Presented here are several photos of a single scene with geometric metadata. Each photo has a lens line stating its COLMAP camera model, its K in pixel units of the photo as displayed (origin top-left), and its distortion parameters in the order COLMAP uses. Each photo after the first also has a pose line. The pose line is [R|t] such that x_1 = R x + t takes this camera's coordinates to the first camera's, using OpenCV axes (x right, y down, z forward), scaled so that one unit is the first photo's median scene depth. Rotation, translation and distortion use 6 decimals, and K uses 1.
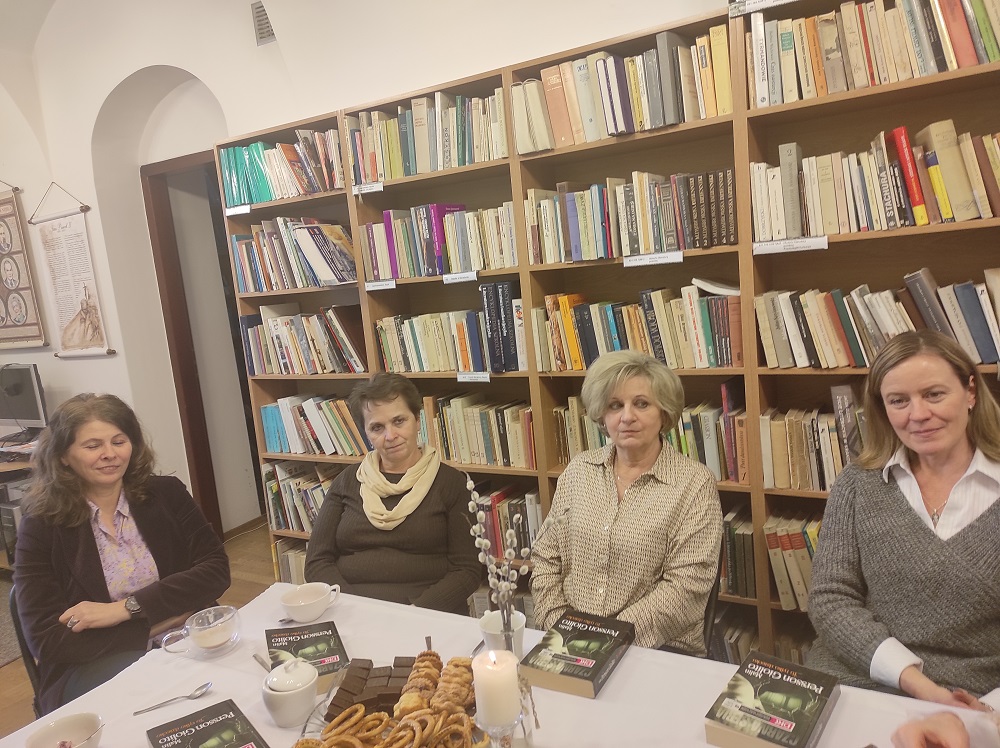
lens RADIAL K [[740.9, 0, 494.9], [0, 740.9, 367.9], [0, 0, 1]] dist [0.033807, -0.022148]
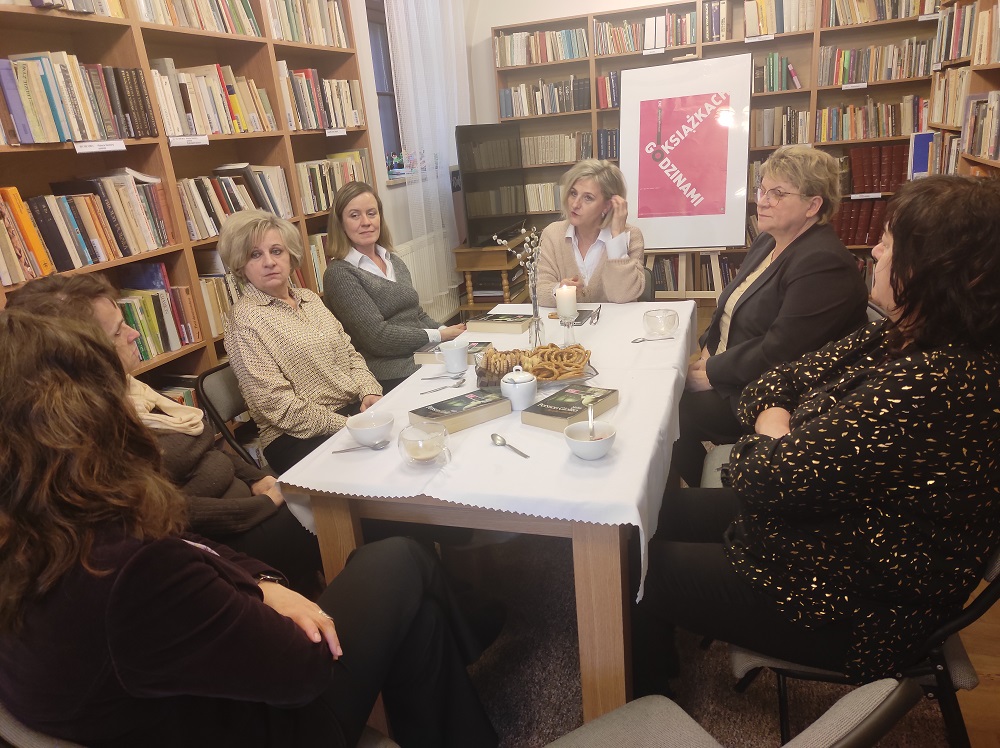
lens RADIAL K [[740.9, 0, 504.6], [0, 740.9, 378.3], [0, 0, 1]] dist [0.033807, -0.022148]
pose [[-0.212227, -0.187459, 0.959072, -0.874209], [0.251892, 0.937770, 0.239034, 0.041873], [-0.944198, 0.292312, -0.151801, 0.677636]]
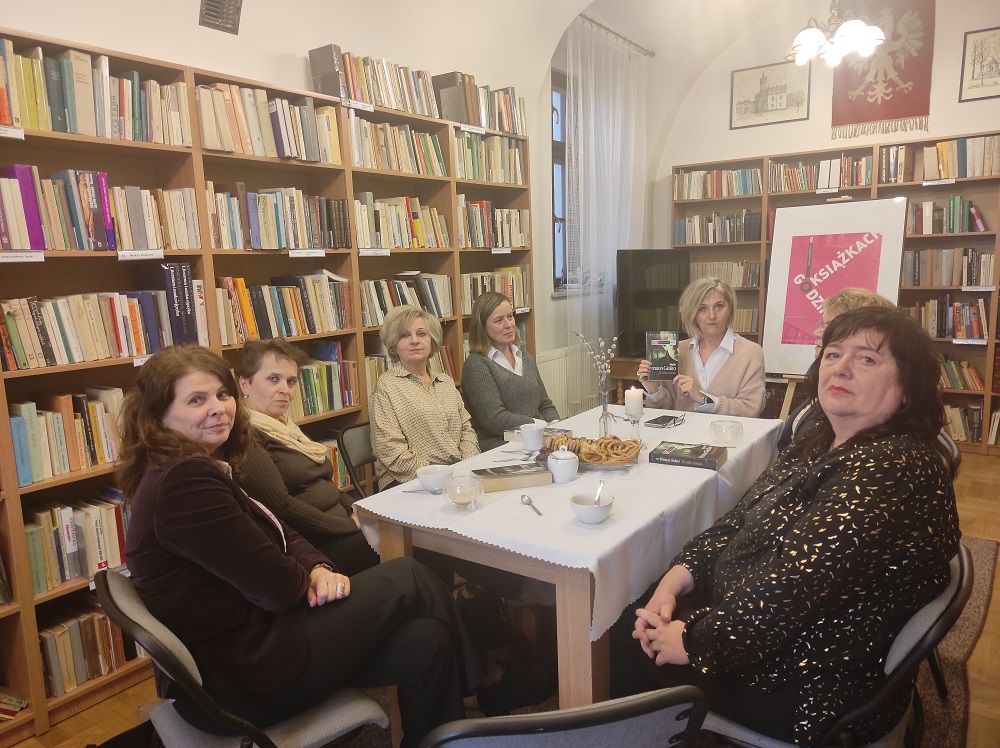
lens RADIAL K [[740.9, 0, 496.9], [0, 740.9, 373.0], [0, 0, 1]] dist [0.033807, -0.022148]
pose [[0.086822, -0.042902, 0.995300, -1.060643], [0.170174, 0.985027, 0.027614, 0.088226], [-0.981582, 0.166977, 0.092823, 0.524575]]
